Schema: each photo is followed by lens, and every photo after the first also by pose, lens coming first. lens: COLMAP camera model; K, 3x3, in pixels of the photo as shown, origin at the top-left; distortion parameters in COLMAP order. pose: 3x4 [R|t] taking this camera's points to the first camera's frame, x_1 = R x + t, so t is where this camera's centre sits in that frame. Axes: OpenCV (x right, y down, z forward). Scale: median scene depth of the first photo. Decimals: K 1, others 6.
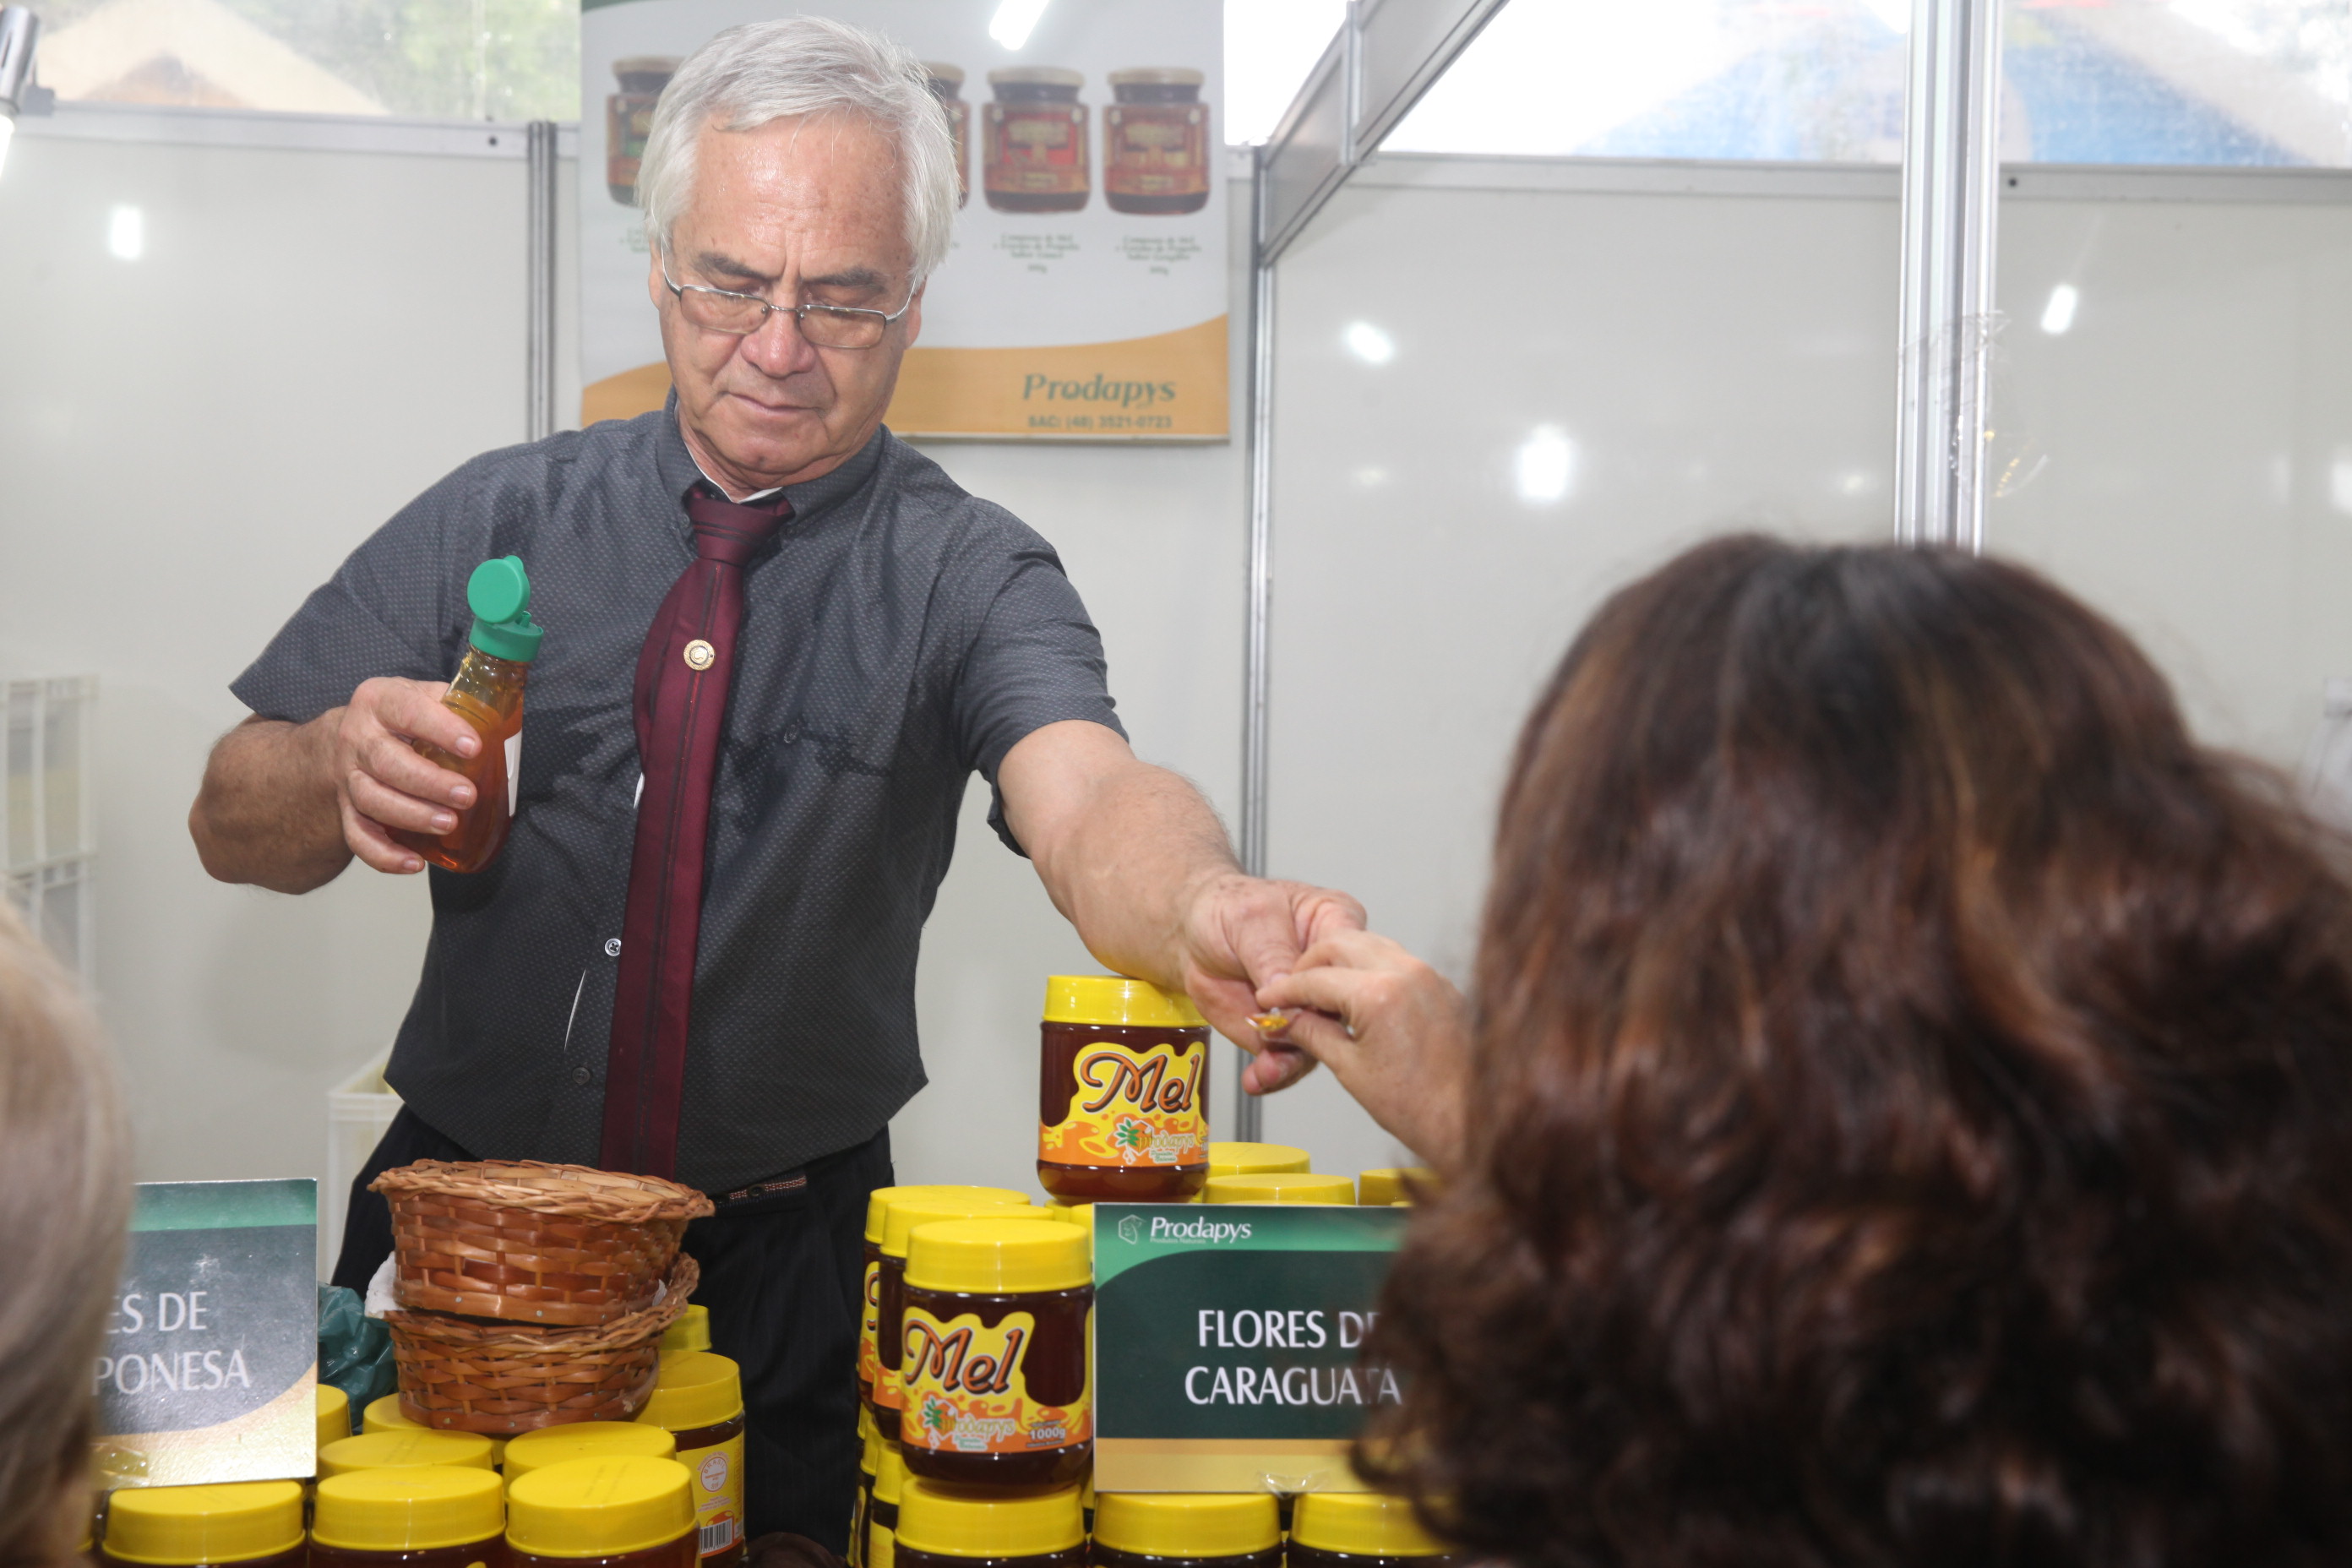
lens RADIAL K [[3256.8, 0, 1174.2], [0, 3256.8, 784.4], [0, 0, 1]] dist [0.014313, 0.000000]
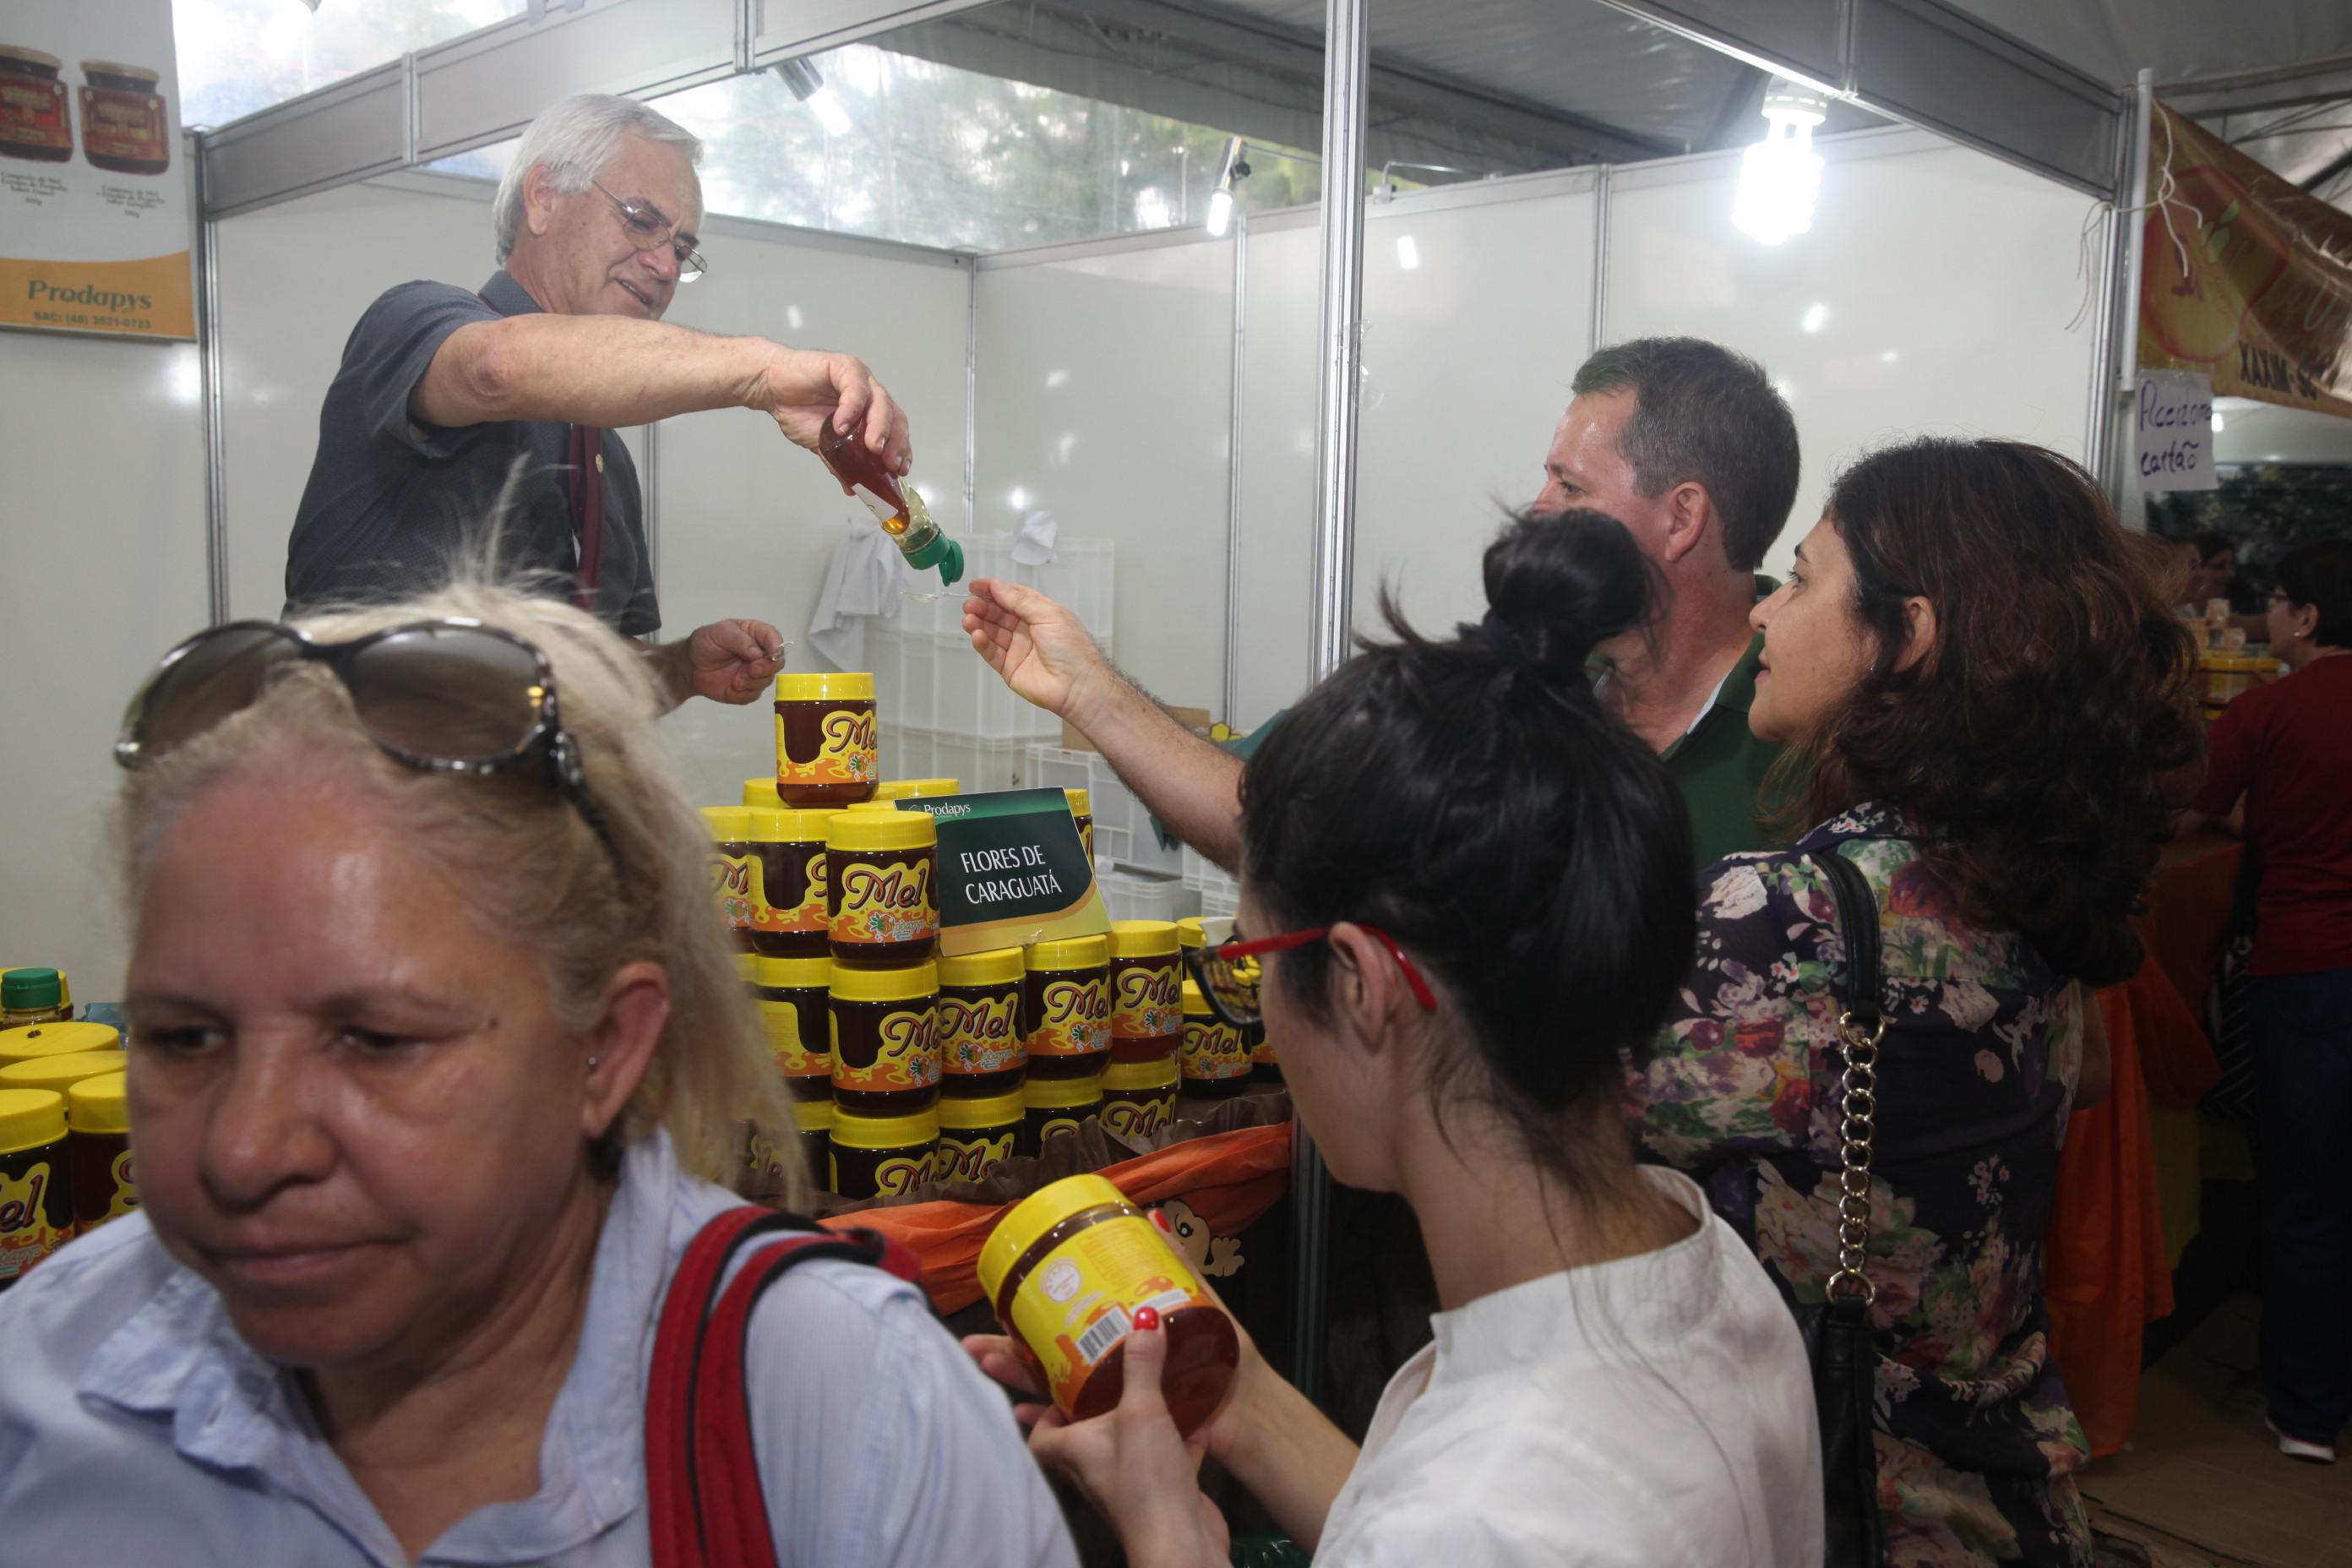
lens RADIAL K [[1977.0, 0, 1177.1], [0, 1977.0, 782.5], [0, 0, 1]] dist [0.010595, 0.006217]
pose [[0.748701, -0.073347, 0.658838, -0.249041], [0.011810, 0.995178, 0.097370, 0.007910], [-0.662803, -0.065120, 0.745957, 0.049177]]
